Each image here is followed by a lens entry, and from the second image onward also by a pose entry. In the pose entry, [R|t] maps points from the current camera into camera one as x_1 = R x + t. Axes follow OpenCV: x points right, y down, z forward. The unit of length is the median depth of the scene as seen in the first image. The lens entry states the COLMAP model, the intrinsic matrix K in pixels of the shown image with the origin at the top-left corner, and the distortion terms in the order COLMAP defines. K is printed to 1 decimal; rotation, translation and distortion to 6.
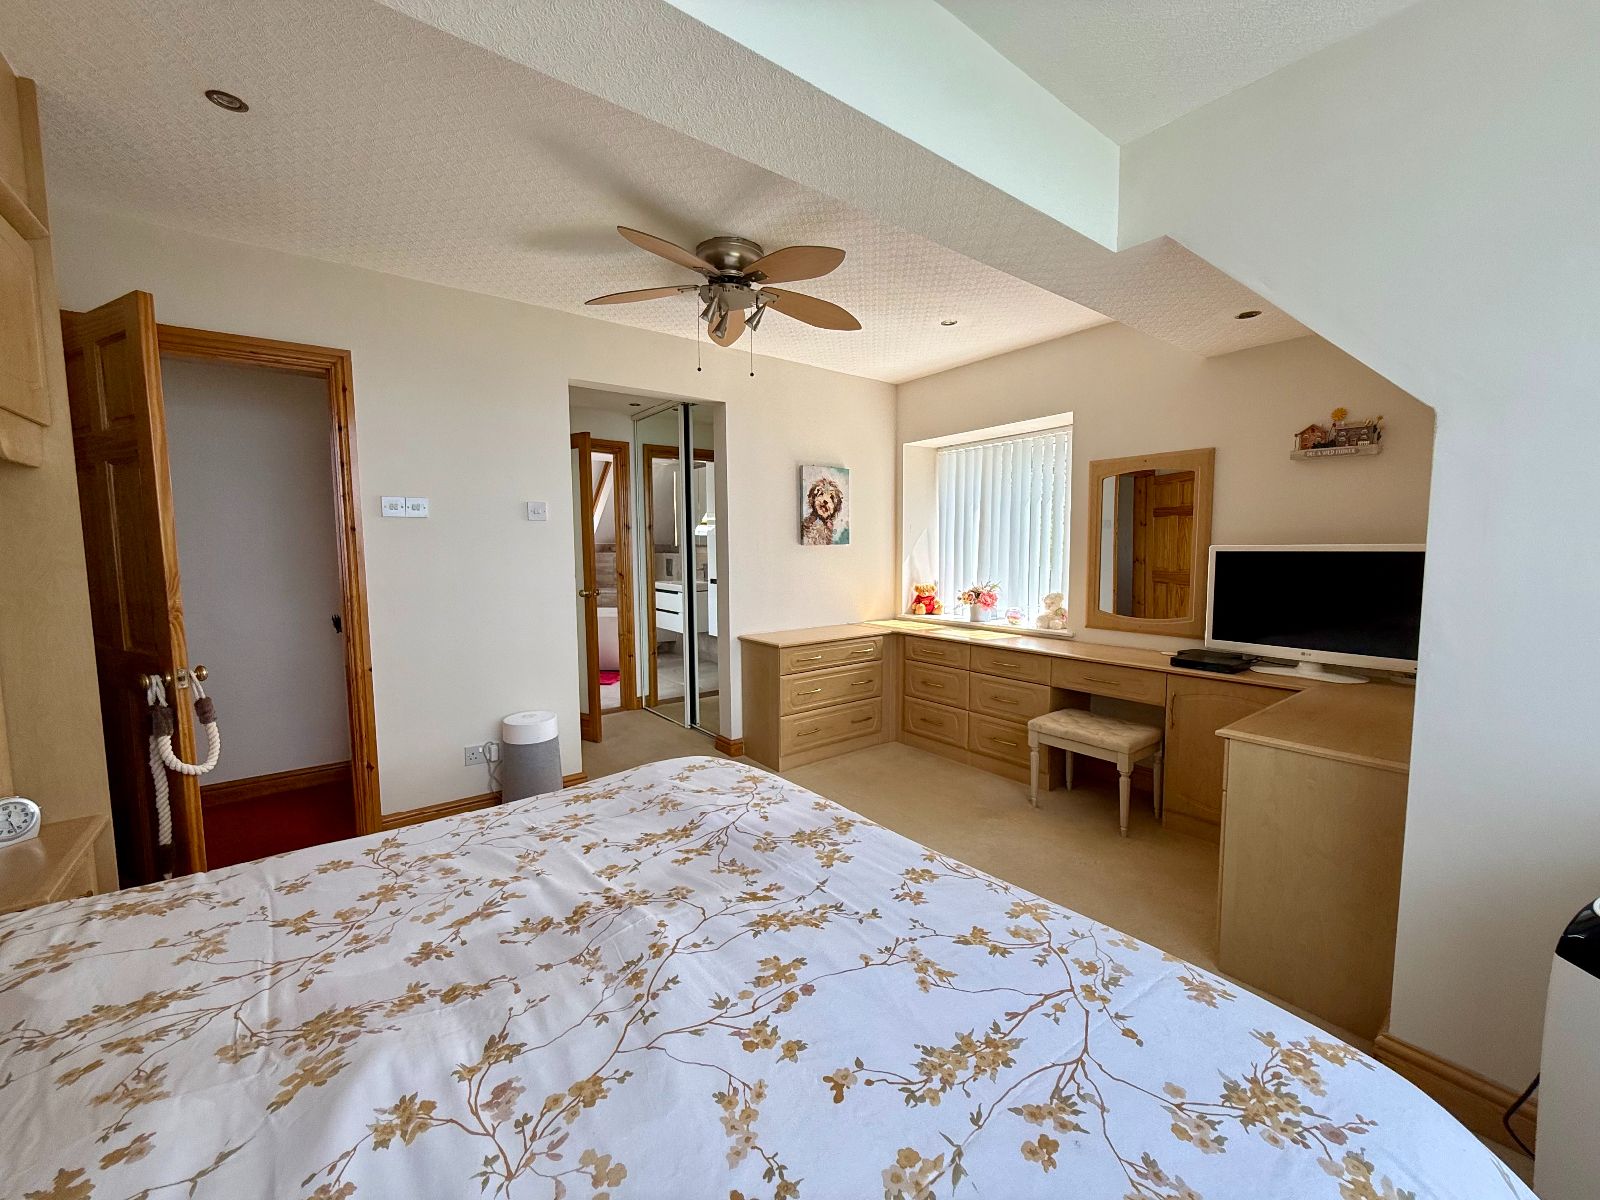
lens RADIAL K [[638.1, 0, 802.5], [0, 638.1, 601.3], [0, 0, 1]] dist [-0.000732, 0.000139]
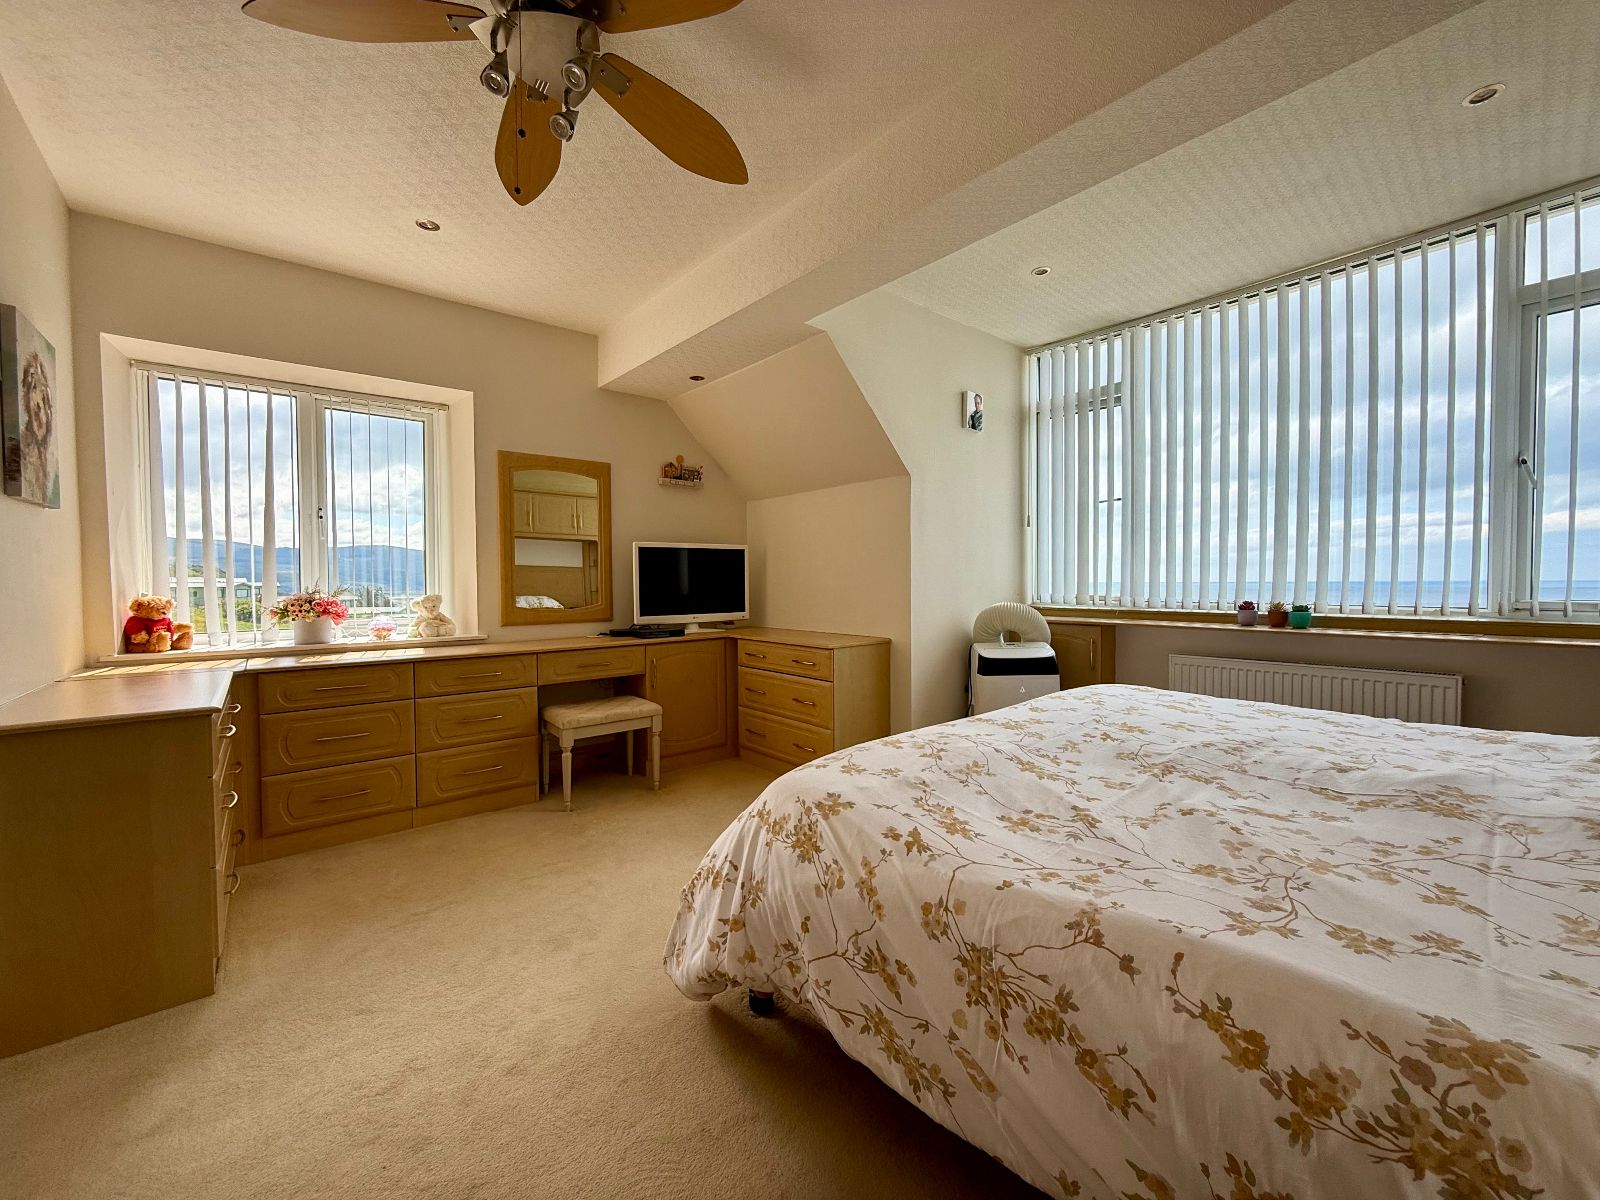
lens RADIAL K [[638.1, 0, 803.7], [0, 638.1, 594.1], [0, 0, 1]] dist [-0.000732, 0.000139]
pose [[-0.043972, -0.013669, 0.998939, -1.214240], [0.095267, 0.995292, 0.017812, 0.047560], [-0.994480, 0.095950, -0.042463, 1.416439]]
